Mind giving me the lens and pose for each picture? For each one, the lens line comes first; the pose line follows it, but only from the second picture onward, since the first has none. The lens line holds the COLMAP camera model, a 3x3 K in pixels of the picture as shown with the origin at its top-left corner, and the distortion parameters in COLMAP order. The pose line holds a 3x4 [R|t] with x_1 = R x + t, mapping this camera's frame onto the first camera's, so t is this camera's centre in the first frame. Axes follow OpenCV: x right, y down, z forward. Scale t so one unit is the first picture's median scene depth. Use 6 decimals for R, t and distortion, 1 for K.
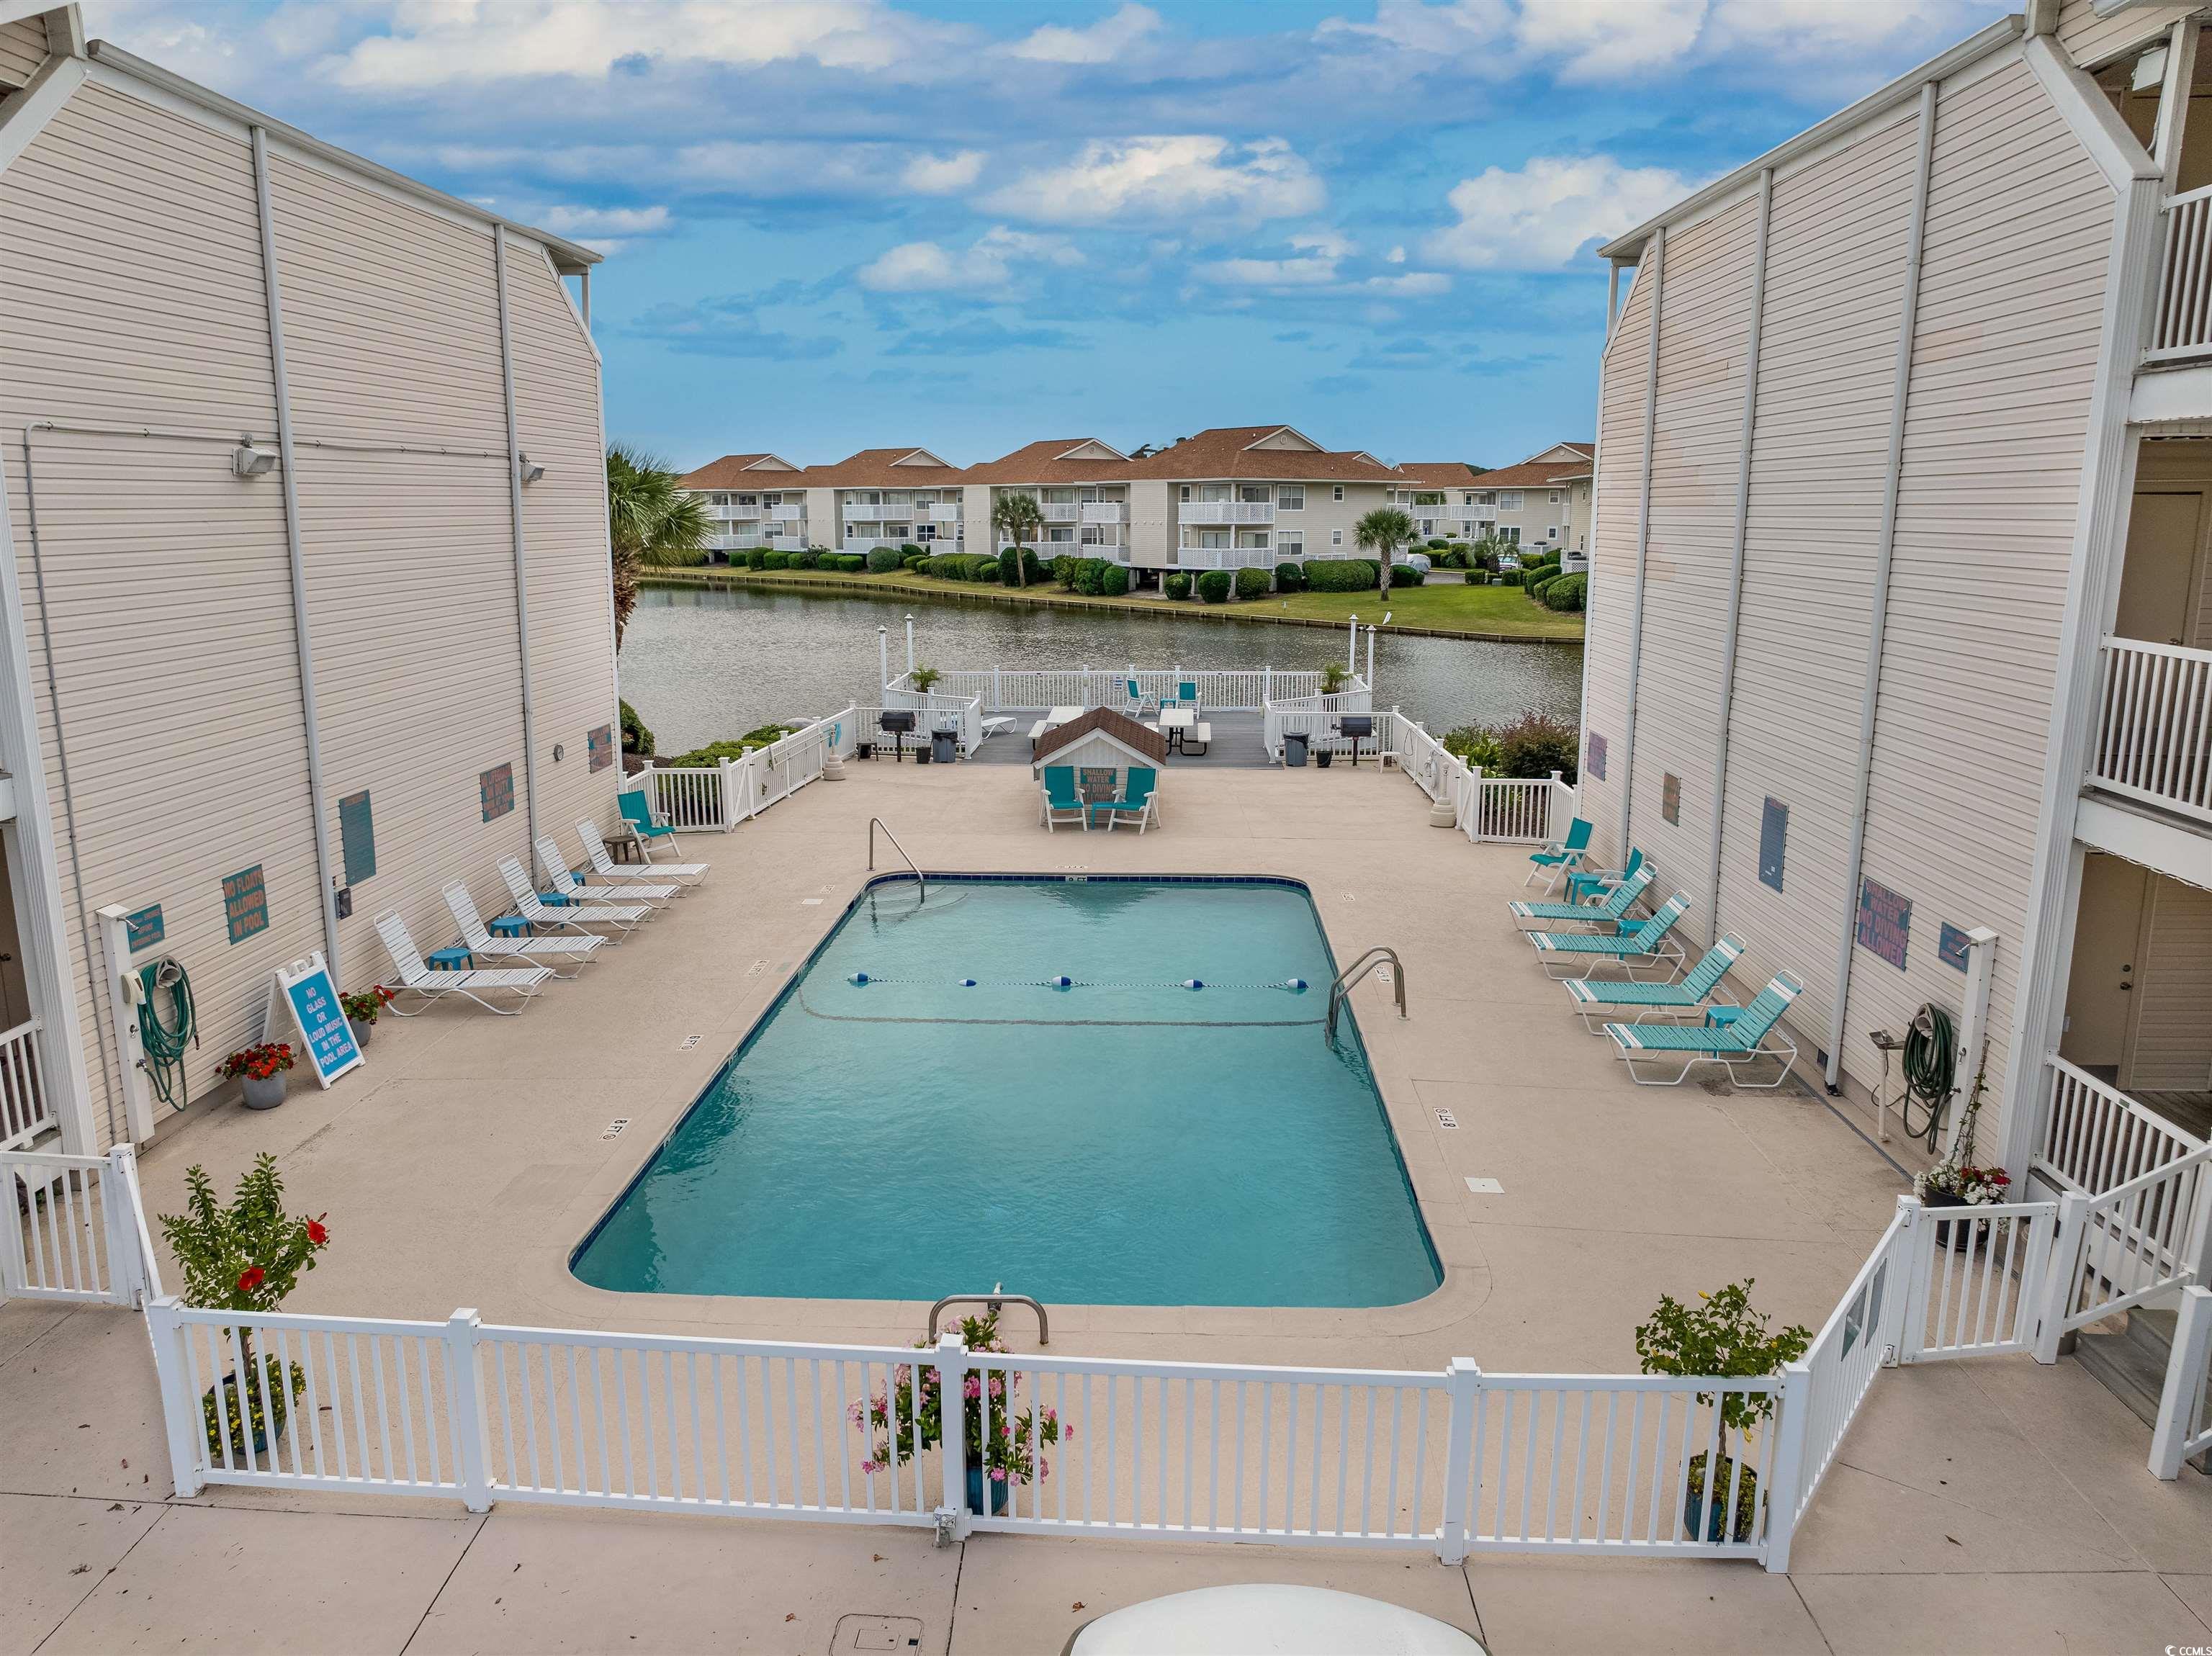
lens RADIAL K [[1586.8, 0, 1106.0], [0, 1586.8, 828.0], [0, 0, 1]] dist [-0.043173, -0.001477]
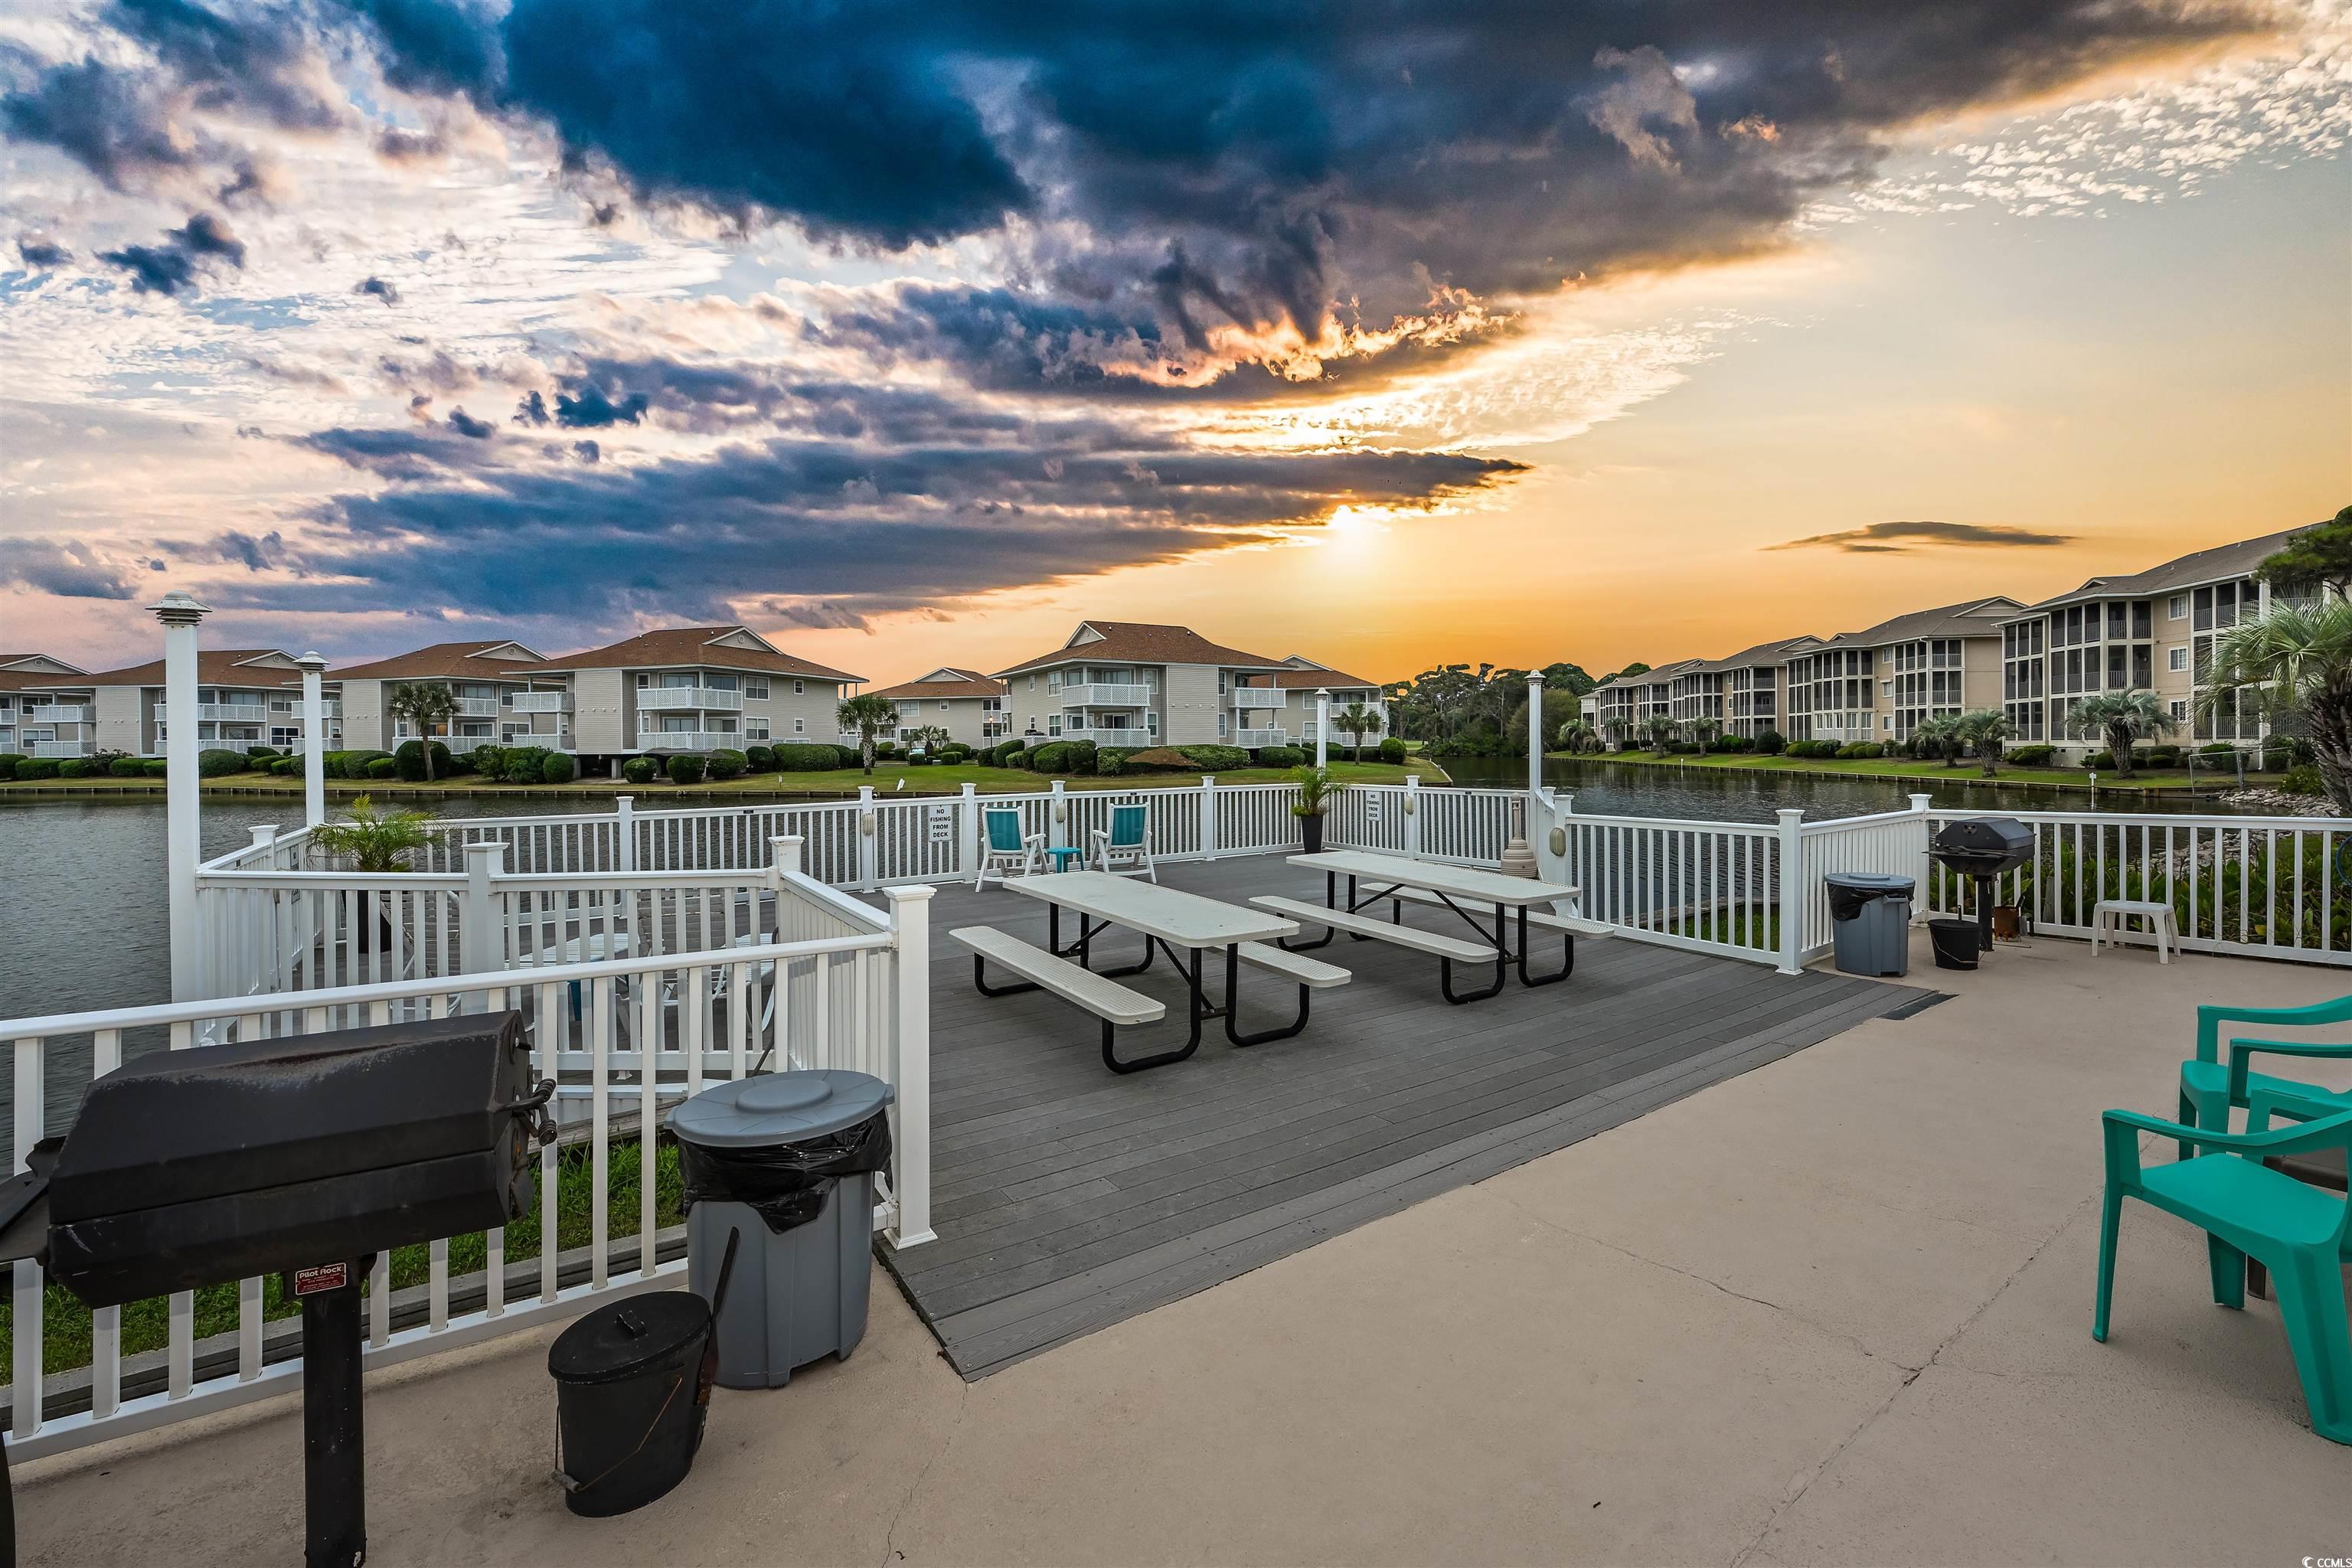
lens RADIAL K [[959.9, 0, 1225.3], [0, 959.9, 750.7], [0, 0, 1]] dist [-0.000371, 0.000317]
pose [[0.783394, -0.009618, 0.621451, -0.039998], [0.131151, 0.979924, -0.150161, -0.024020], [-0.607531, 0.199139, 0.768928, 0.294499]]
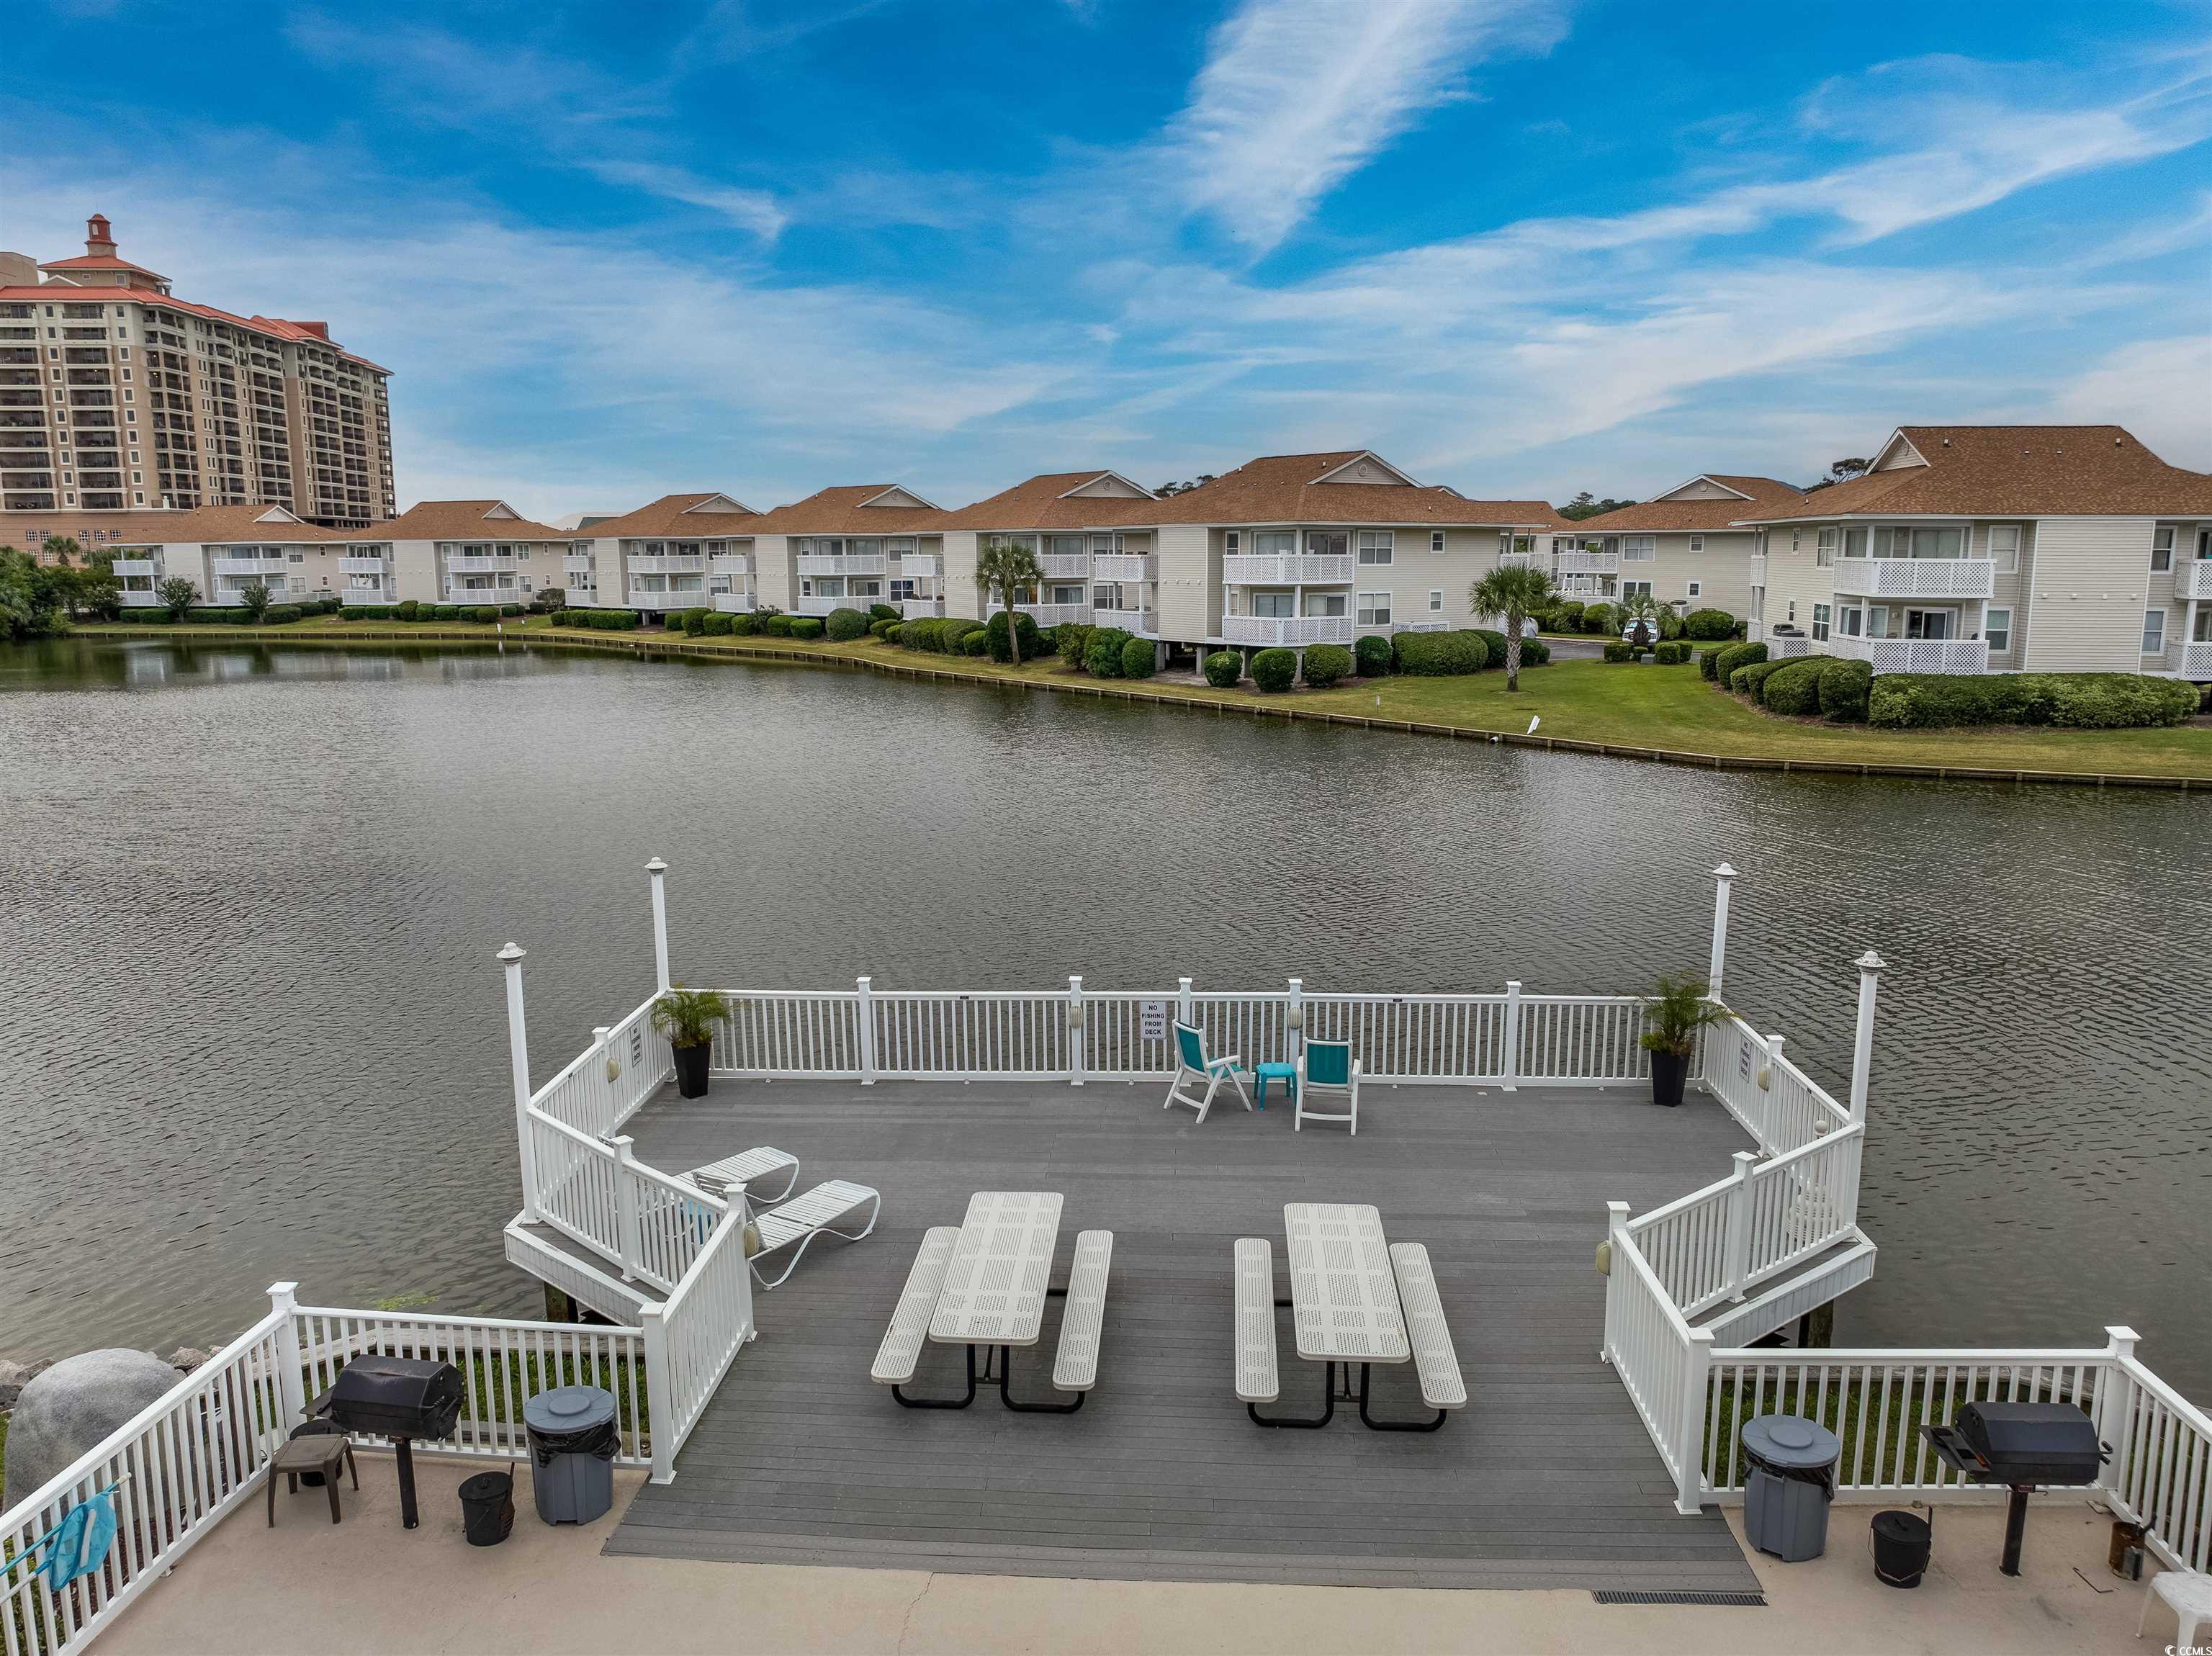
lens RADIAL K [[1645.3, 0, 1112.2], [0, 1645.3, 858.3], [0, 0, 1]] dist [-0.039782, 0.006541]
pose [[0.999960, -0.002012, -0.008720, 0.000287], [0.001892, 0.999904, -0.013748, -0.051586], [0.008747, 0.013731, 0.999867, 0.226467]]
